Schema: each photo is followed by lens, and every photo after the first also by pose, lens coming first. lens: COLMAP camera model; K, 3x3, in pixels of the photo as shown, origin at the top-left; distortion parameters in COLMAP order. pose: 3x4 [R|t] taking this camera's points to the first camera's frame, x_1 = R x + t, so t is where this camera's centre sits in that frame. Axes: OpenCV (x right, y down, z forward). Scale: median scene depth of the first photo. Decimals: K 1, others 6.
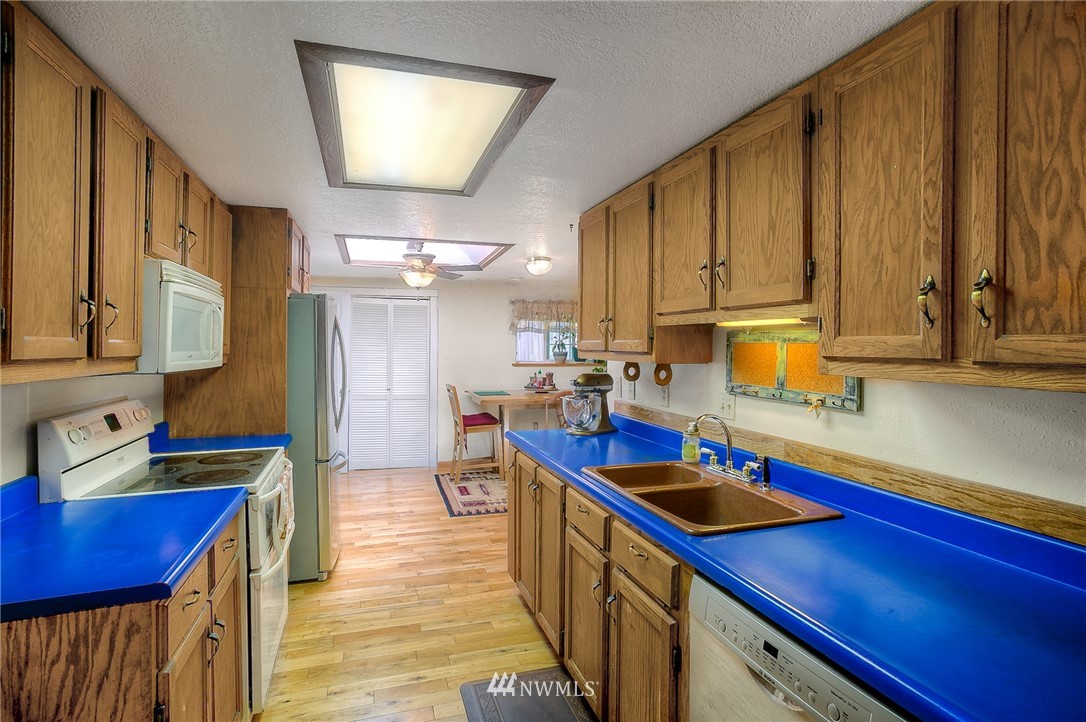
lens RADIAL K [[542.4, 0, 542.7], [0, 542.4, 353.1], [0, 0, 1]] dist [-0.013238, -0.004318]
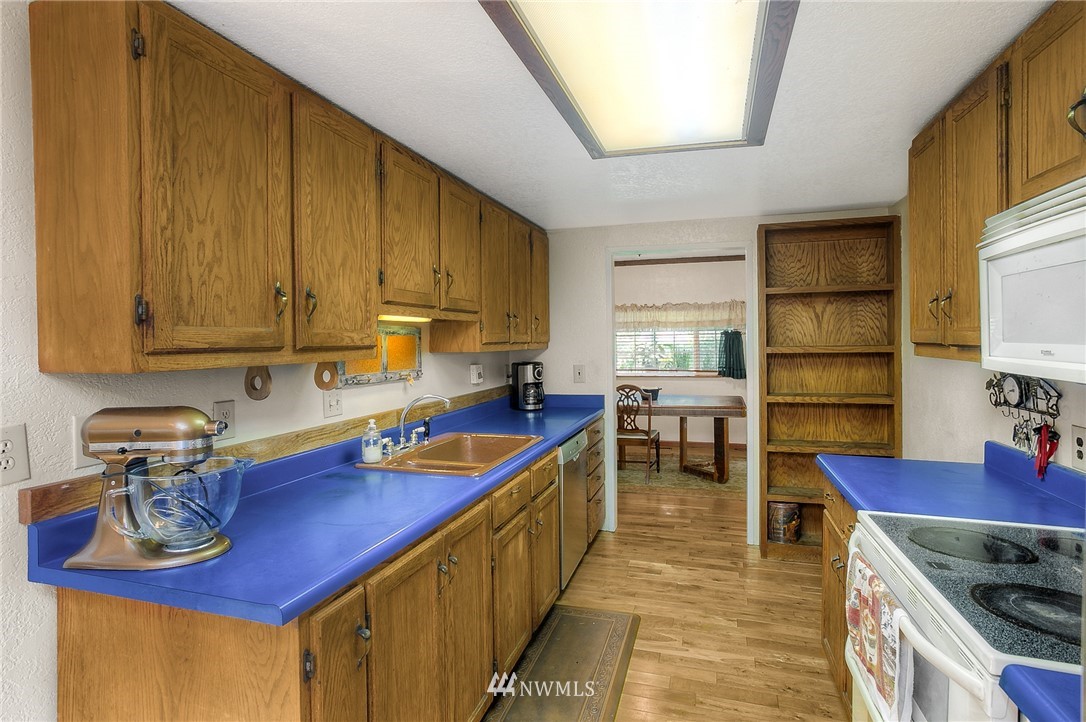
lens RADIAL K [[542.4, 0, 545.1], [0, 542.4, 349.5], [0, 0, 1]] dist [-0.013238, -0.004318]
pose [[-0.821106, -0.014324, 0.570596, -0.549683], [0.006100, 0.999408, 0.033867, -0.025137], [-0.570743, 0.031289, -0.820532, 1.744855]]
